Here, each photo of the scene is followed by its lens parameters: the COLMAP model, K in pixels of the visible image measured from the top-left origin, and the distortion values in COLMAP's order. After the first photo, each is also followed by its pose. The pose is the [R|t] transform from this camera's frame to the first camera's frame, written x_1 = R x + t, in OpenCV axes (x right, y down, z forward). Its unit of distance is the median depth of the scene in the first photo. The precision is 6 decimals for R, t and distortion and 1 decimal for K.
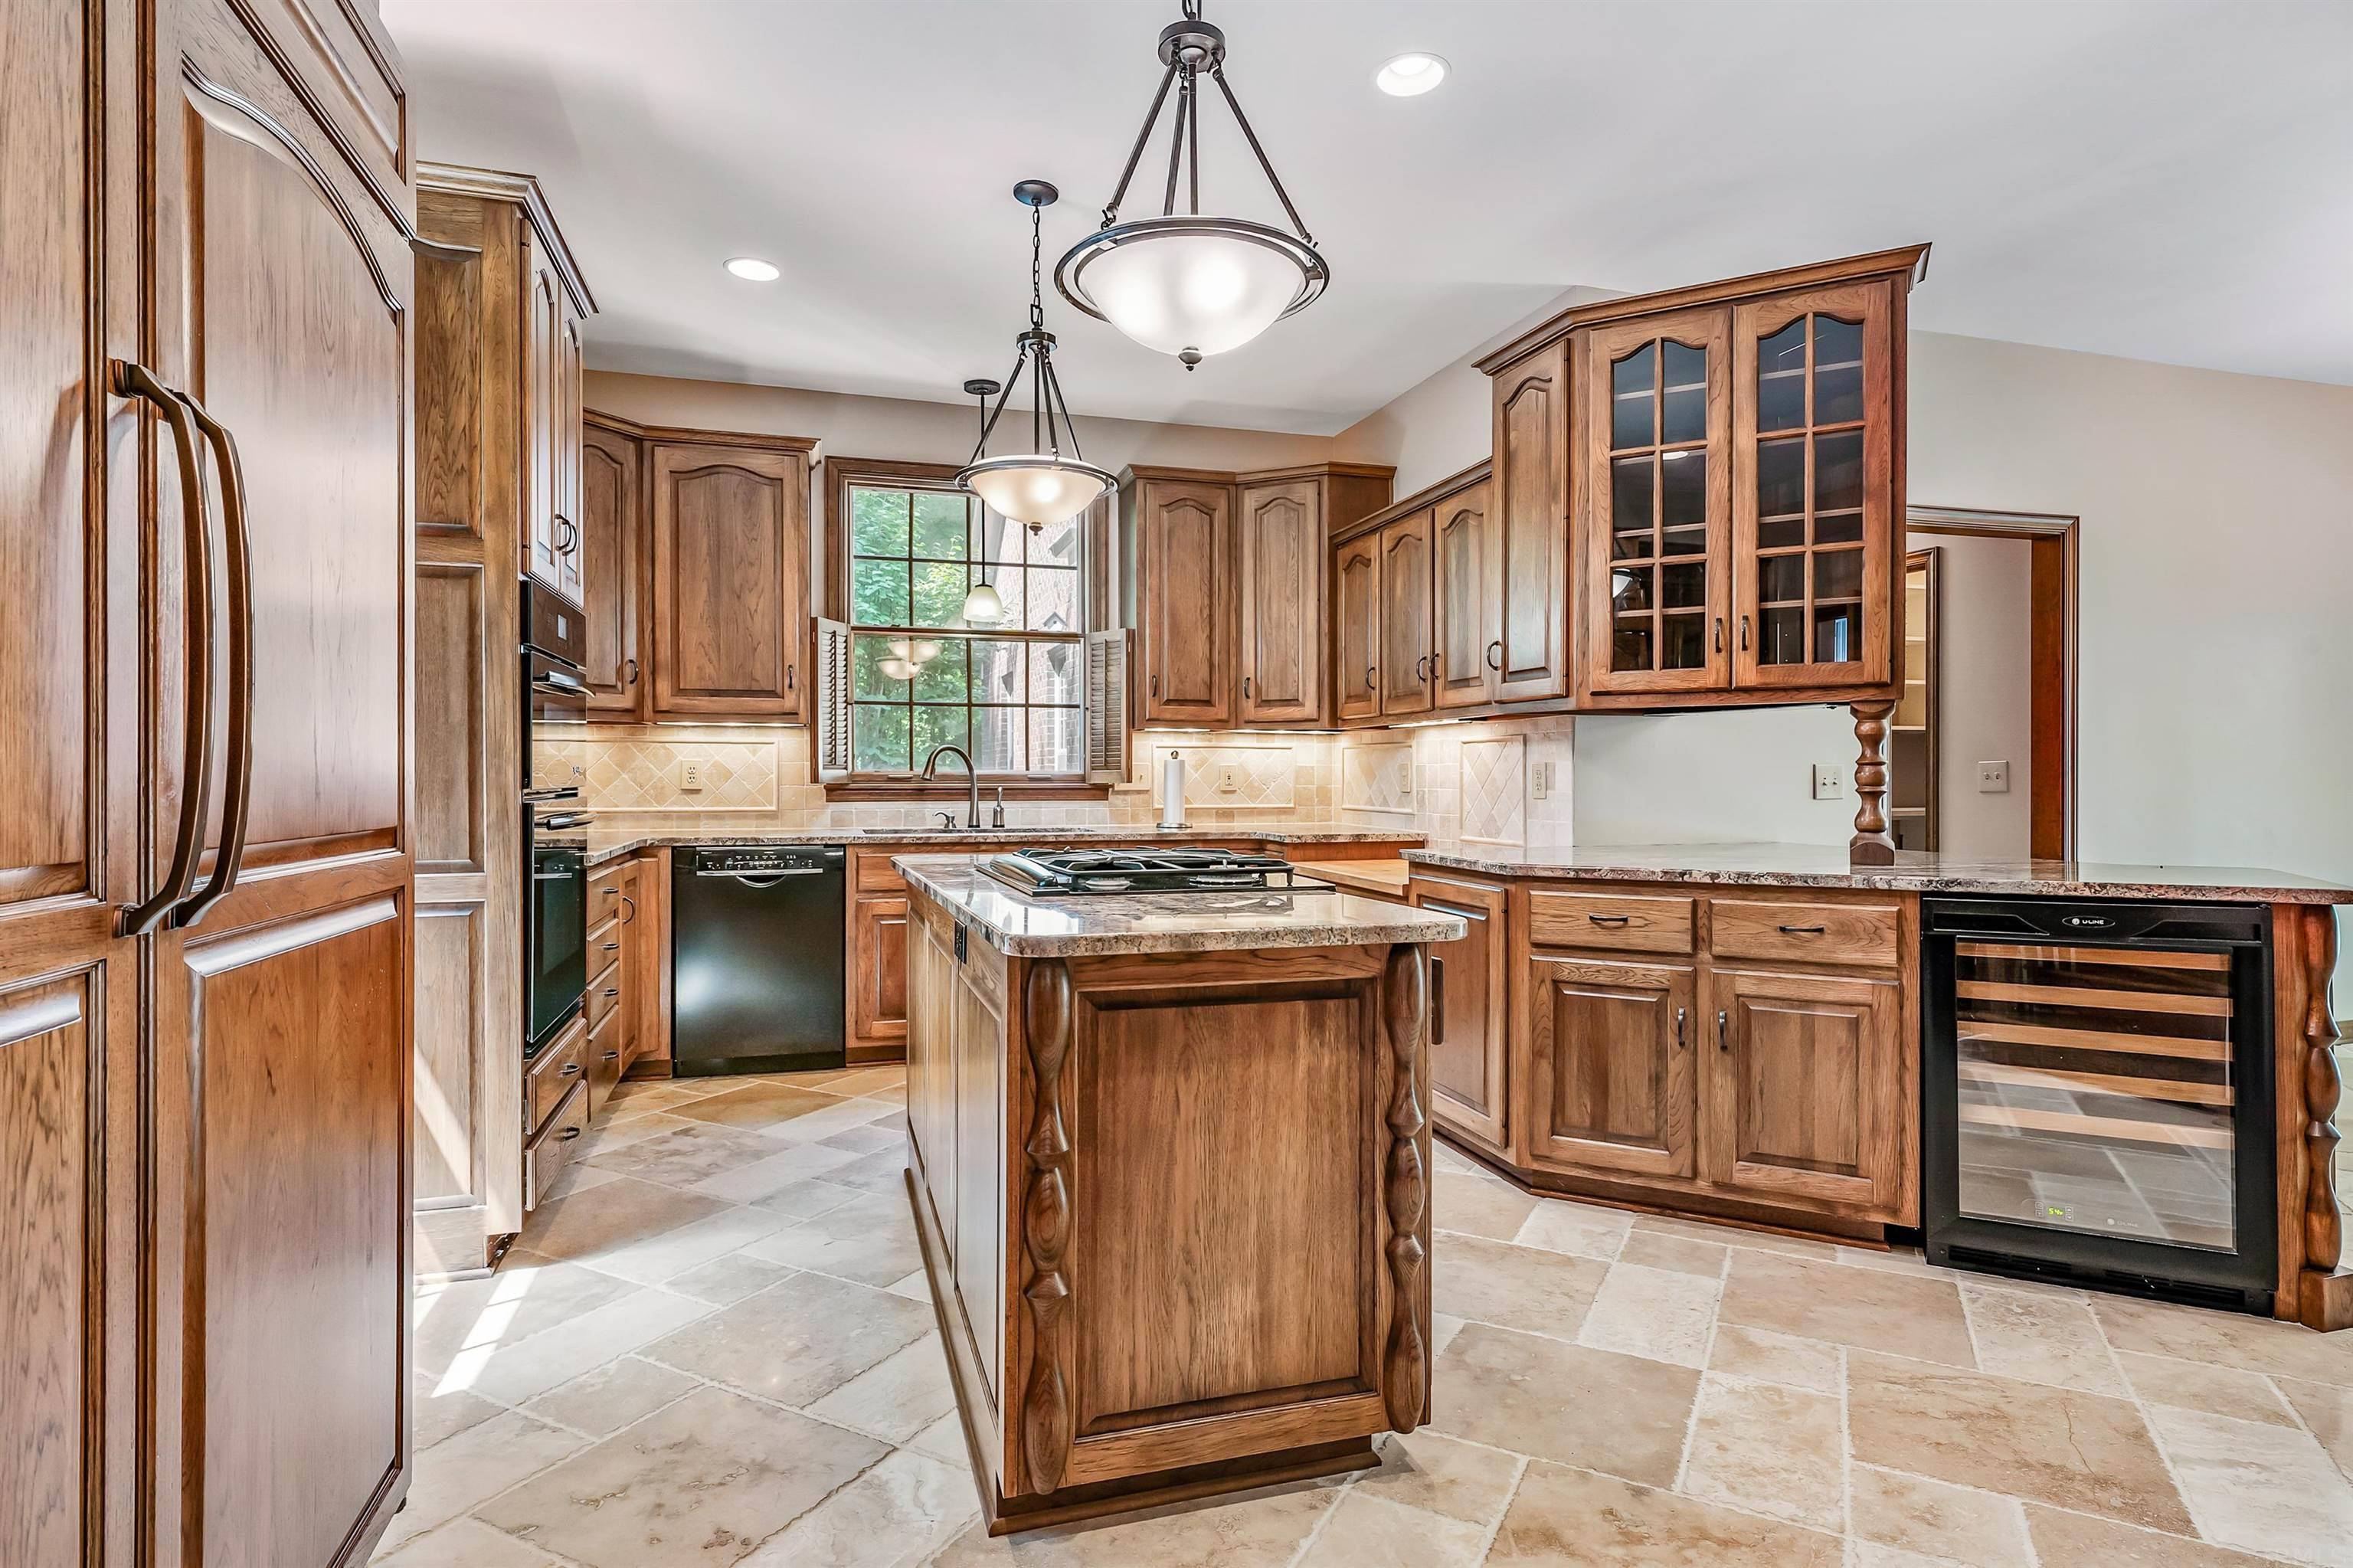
lens RADIAL K [[1217.4, 0, 1177.4], [0, 1217.4, 782.9], [0, 0, 1]] dist [0.005524, 0.000794]
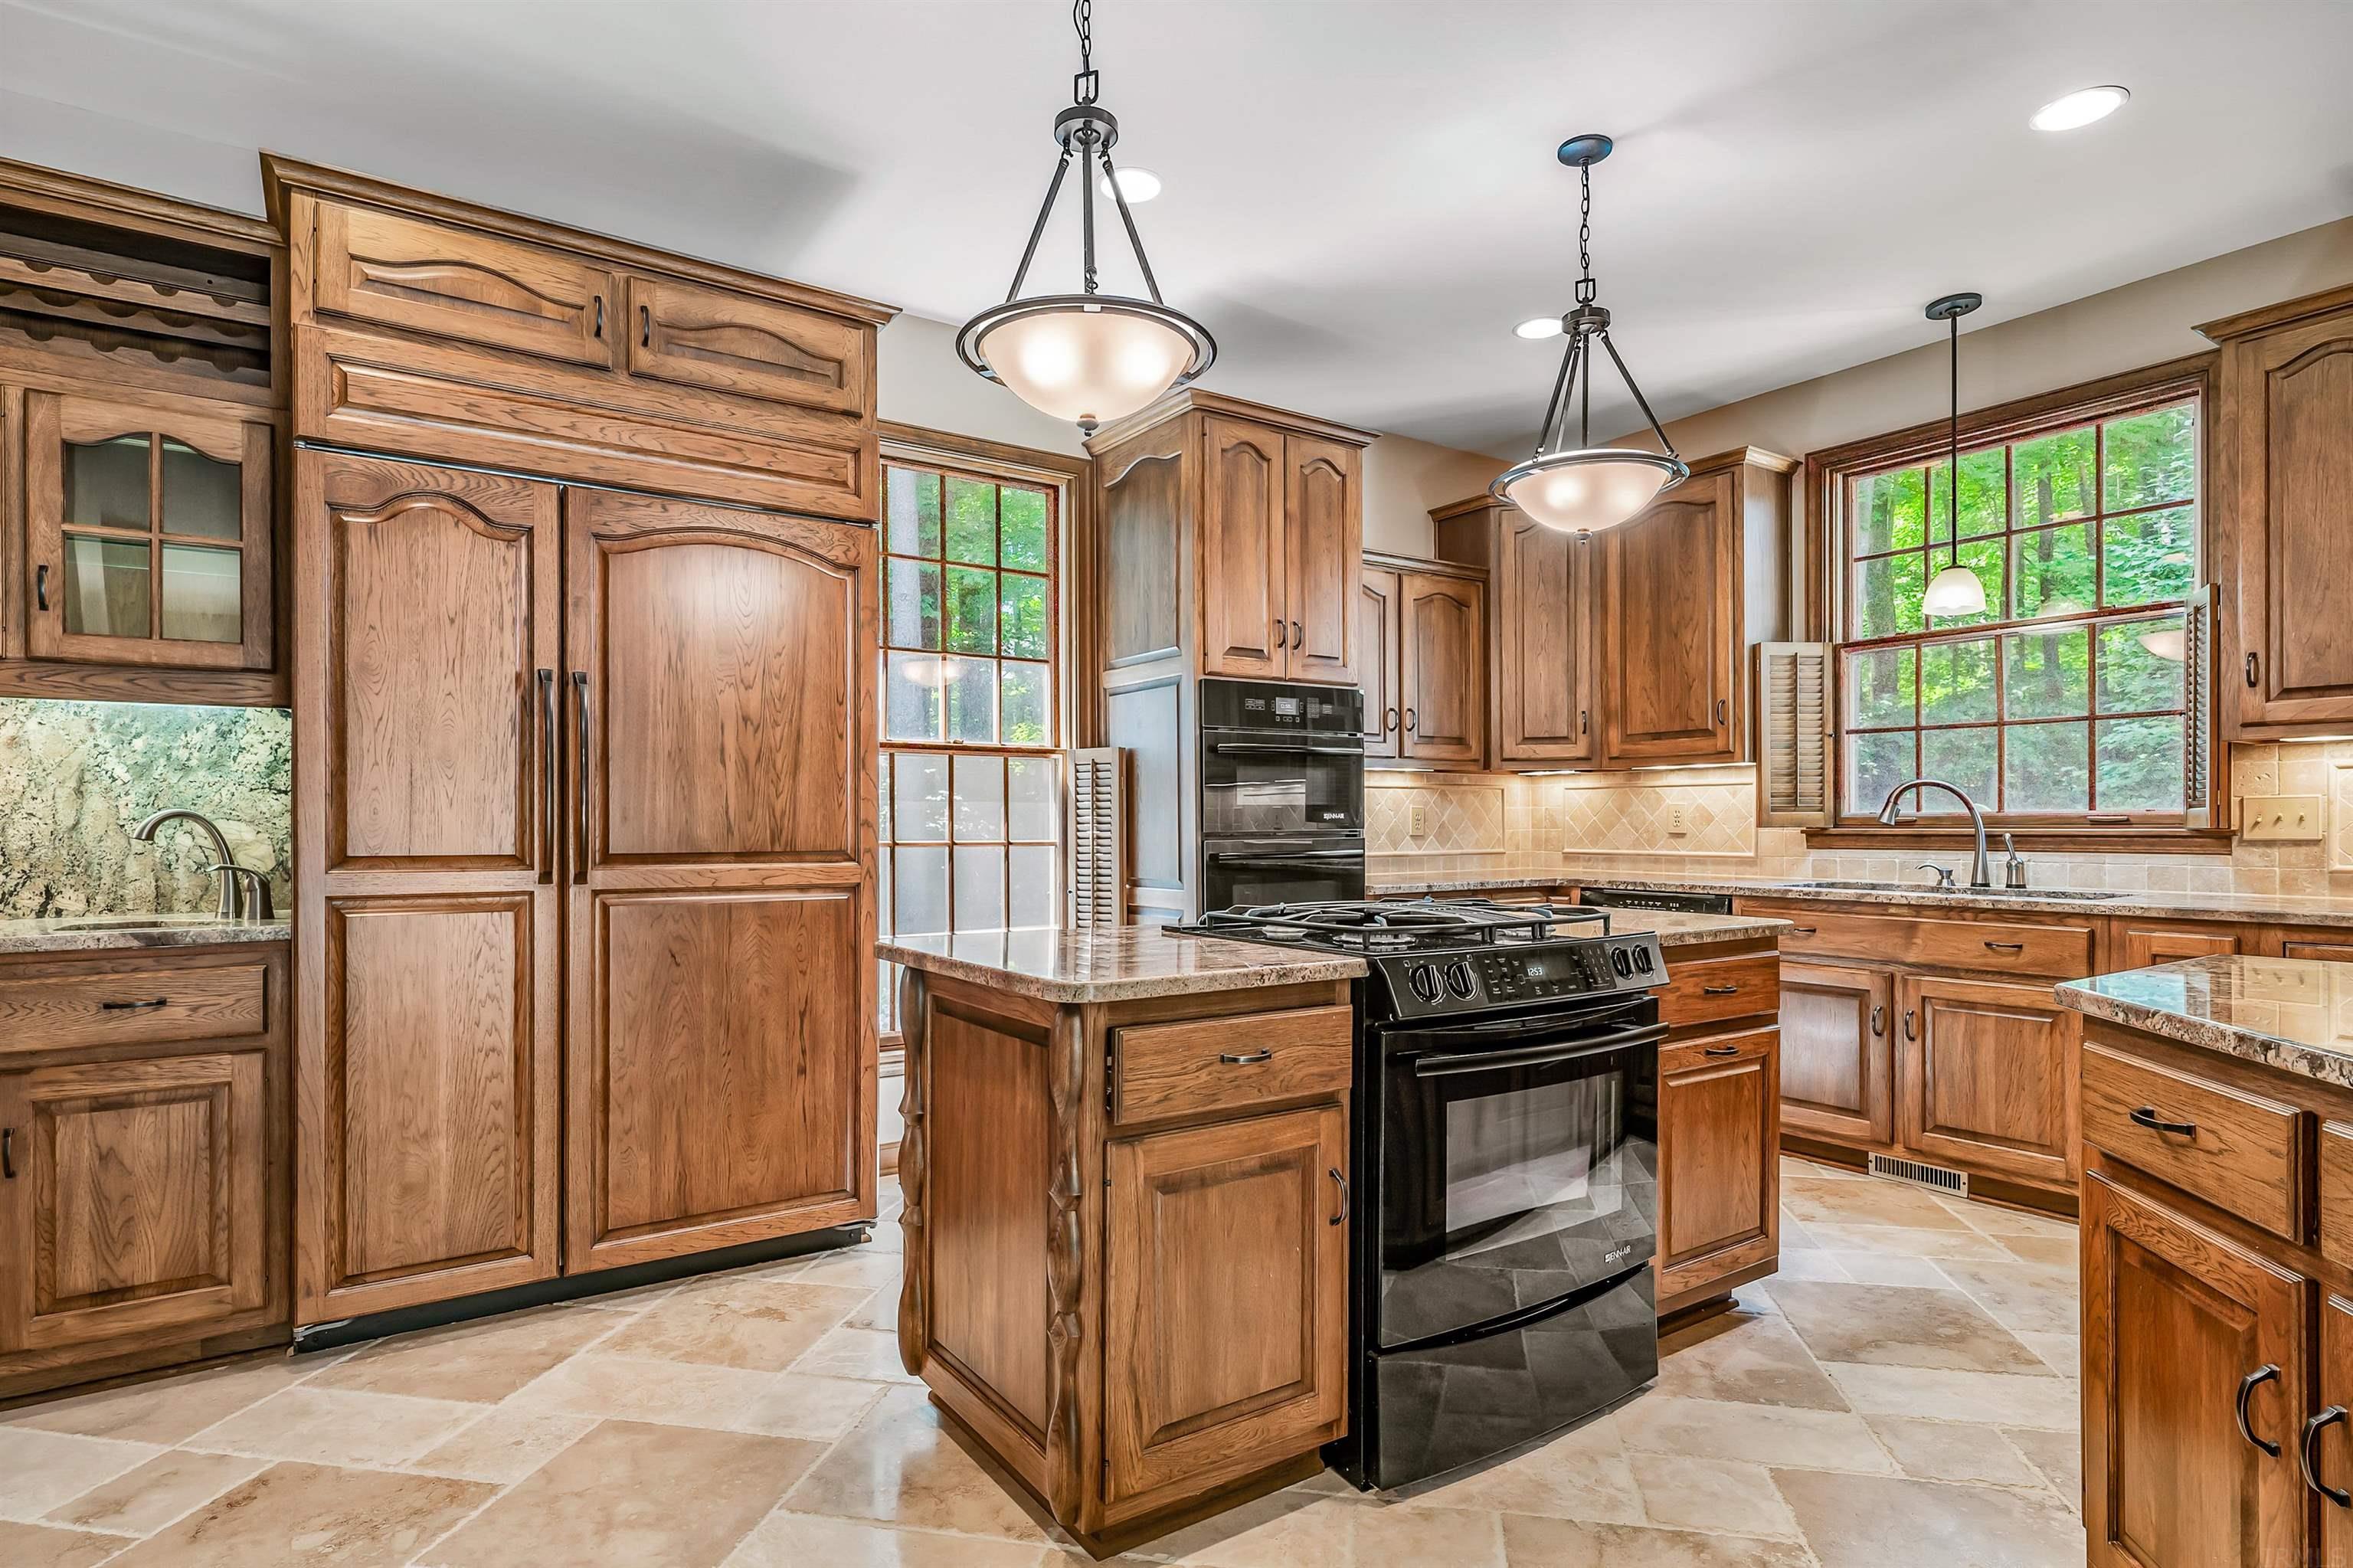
lens RADIAL K [[1217.4, 0, 1180.6], [0, 1217.4, 821.2], [0, 0, 1]] dist [0.005524, 0.000794]
pose [[0.311178, -0.002760, -0.950348, 0.417119], [-0.001148, 0.999994, -0.003280, -0.000711], [0.950351, 0.002111, 0.311173, 0.305476]]
